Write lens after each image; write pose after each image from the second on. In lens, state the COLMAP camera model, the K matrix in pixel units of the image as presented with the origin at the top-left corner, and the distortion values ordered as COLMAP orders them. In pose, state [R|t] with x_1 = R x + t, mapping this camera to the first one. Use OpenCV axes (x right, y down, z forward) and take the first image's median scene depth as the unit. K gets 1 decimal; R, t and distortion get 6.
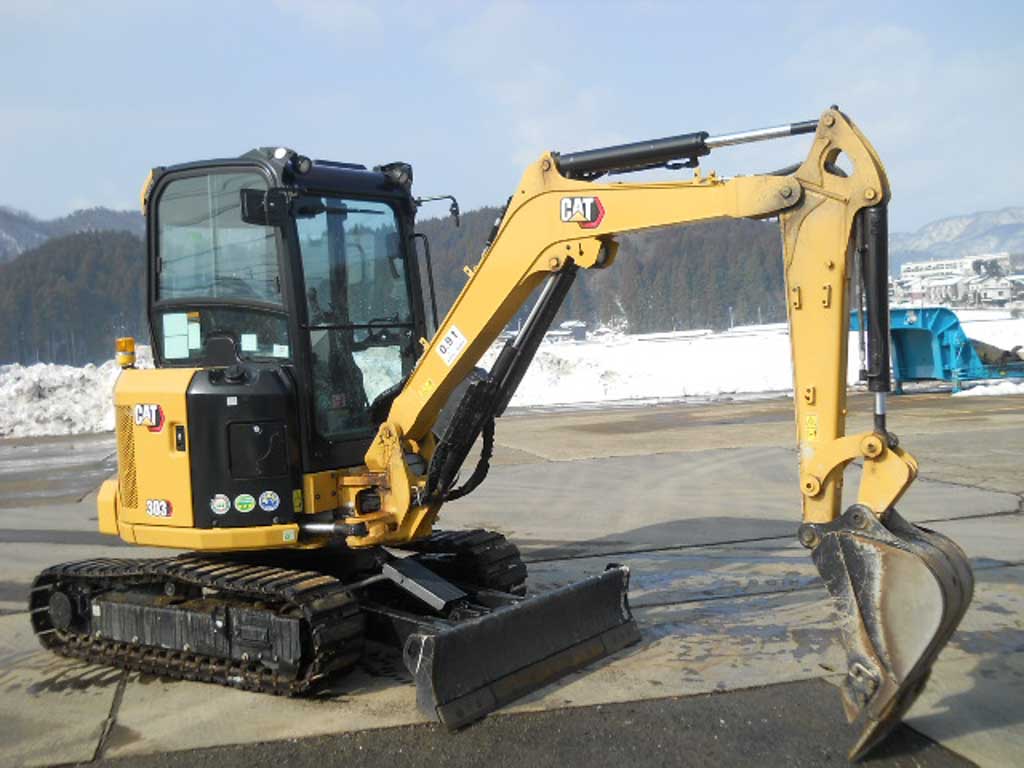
lens RADIAL K [[1216.5, 0, 521.3], [0, 1216.5, 349.8], [0, 0, 1]] dist [-0.032964, -0.024359]
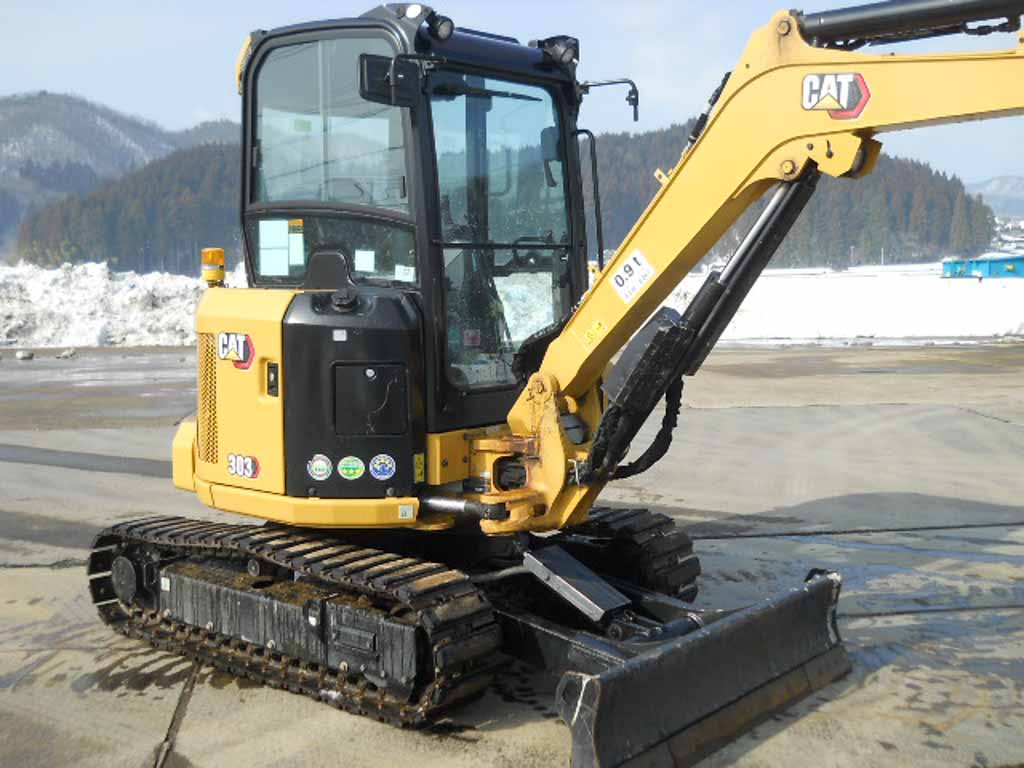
lens RADIAL K [[1193.6, 0, 511.6], [0, 1193.6, 368.5], [0, 0, 1]] dist [0.019937, -0.039057]
pose [[0.994057, 0.053036, -0.095066, -0.055212], [-0.045617, 0.995863, 0.078581, -0.001189], [0.098841, -0.073778, 0.992365, 0.249694]]
